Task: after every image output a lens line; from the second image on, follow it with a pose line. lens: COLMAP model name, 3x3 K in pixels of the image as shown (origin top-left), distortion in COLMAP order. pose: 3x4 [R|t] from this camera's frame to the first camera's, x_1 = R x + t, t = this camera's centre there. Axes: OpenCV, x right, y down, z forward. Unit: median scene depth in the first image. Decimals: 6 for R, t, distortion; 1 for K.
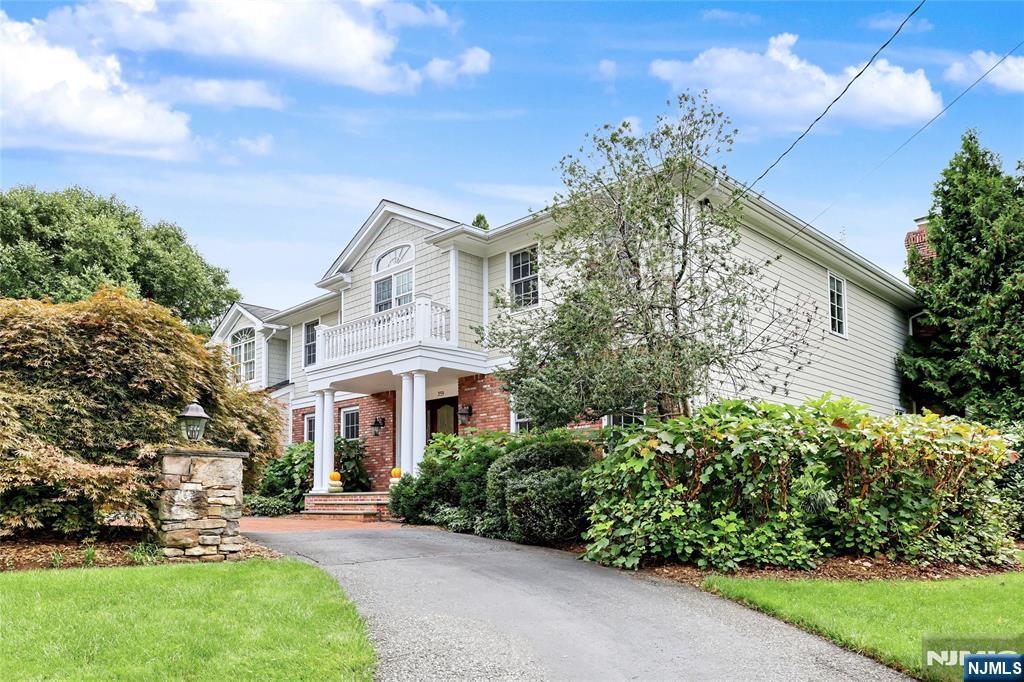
lens RADIAL K [[719.4, 0, 467.8], [0, 719.4, 301.6], [0, 0, 1]] dist [-0.001753, -0.001209]
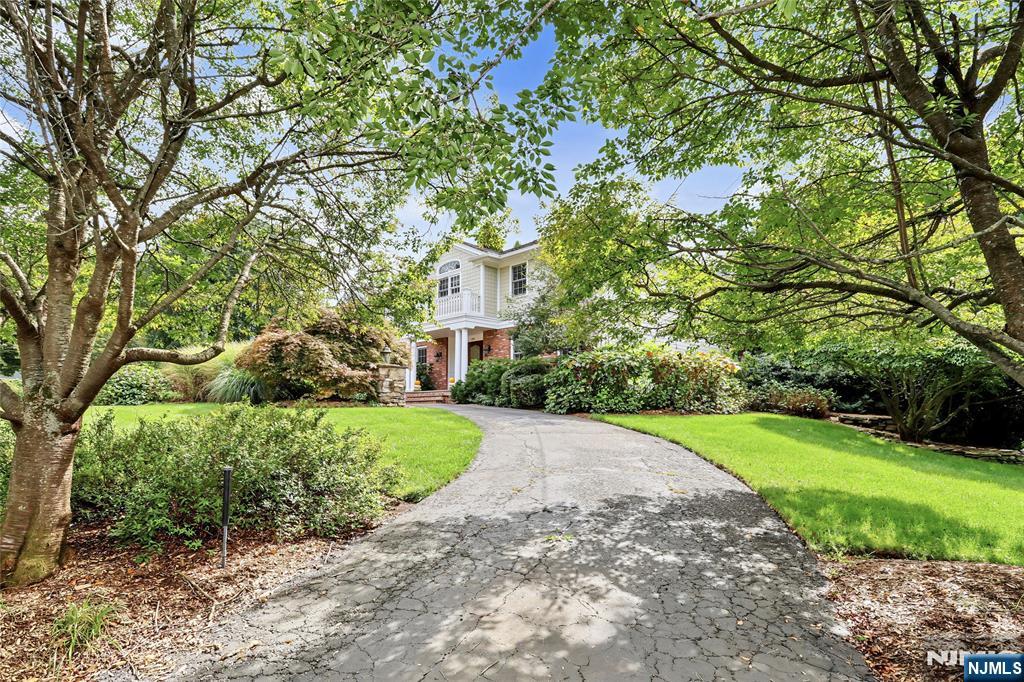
lens RADIAL K [[551.3, 0, 512.0], [0, 551.3, 341.0], [0, 0, 1]] dist [0.000091, -0.000002]
pose [[0.997313, -0.001647, 0.073246, -0.063198], [-0.008791, 0.989832, 0.141967, -0.105112], [-0.072735, -0.142230, 0.987158, -0.621366]]
